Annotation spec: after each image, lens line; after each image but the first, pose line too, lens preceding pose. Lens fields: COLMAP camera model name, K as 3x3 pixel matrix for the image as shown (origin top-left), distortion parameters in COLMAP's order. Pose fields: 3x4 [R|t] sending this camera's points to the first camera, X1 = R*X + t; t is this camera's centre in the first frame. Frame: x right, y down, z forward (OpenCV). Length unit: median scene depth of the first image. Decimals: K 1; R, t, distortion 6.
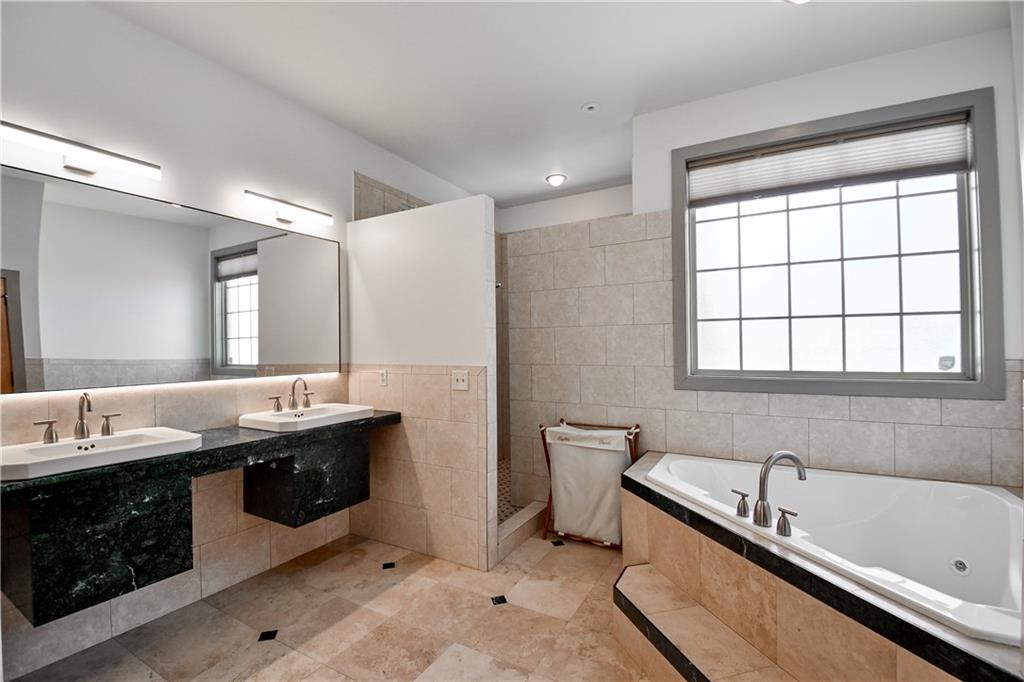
lens RADIAL K [[448.6, 0, 509.2], [0, 448.6, 340.0], [0, 0, 1]] dist [0.011688, -0.023943]
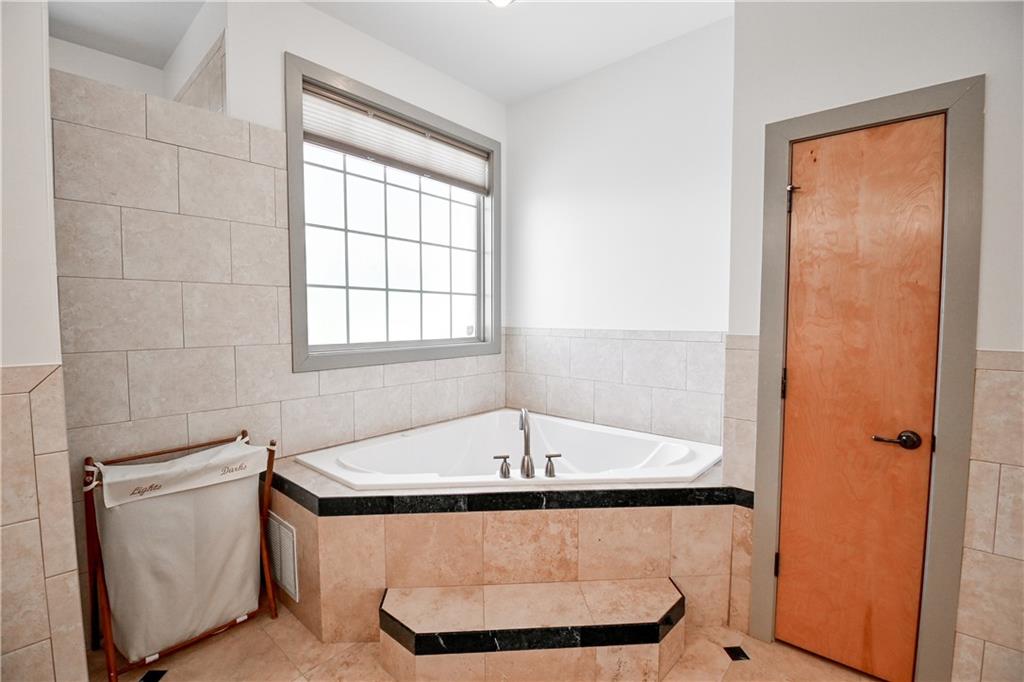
lens RADIAL K [[448.6, 0, 509.2], [0, 448.6, 340.0], [0, 0, 1]] dist [0.011688, -0.023943]
pose [[0.215132, -0.040495, 0.975745, -0.313693], [-0.013091, 0.998931, 0.044344, 0.015193], [-0.976497, -0.022313, 0.214371, 0.494615]]
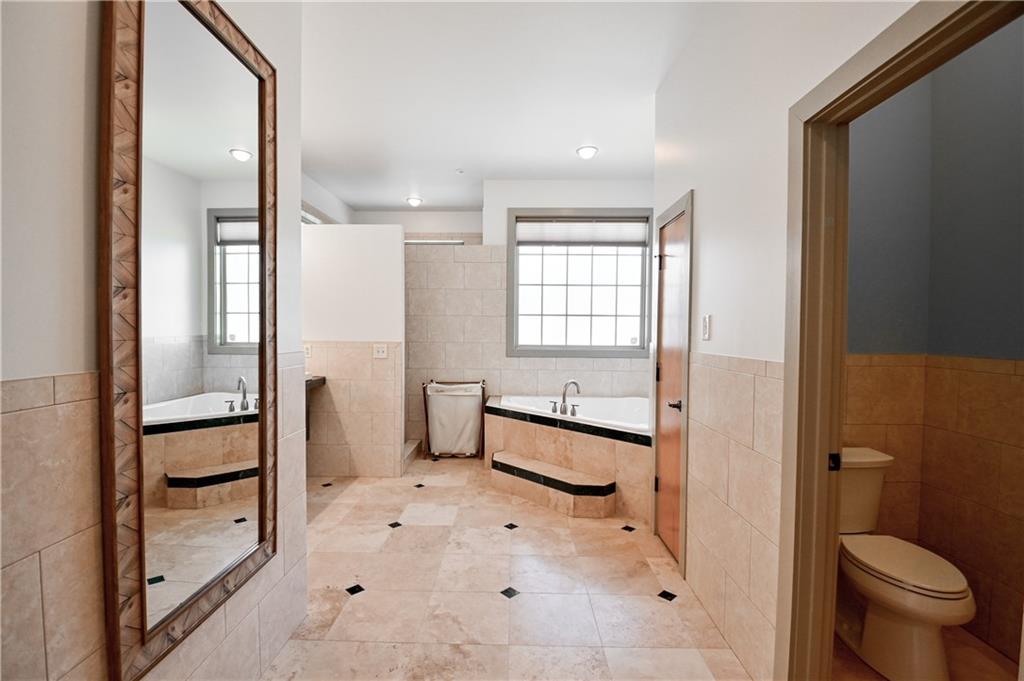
lens RADIAL K [[448.6, 0, 509.2], [0, 448.6, 339.5], [0, 0, 1]] dist [0.011688, -0.023943]
pose [[0.878203, 0.006172, 0.478247, -0.416147], [-0.021645, 0.999405, 0.026849, 0.003204], [-0.477797, -0.033931, 0.877815, -0.446270]]
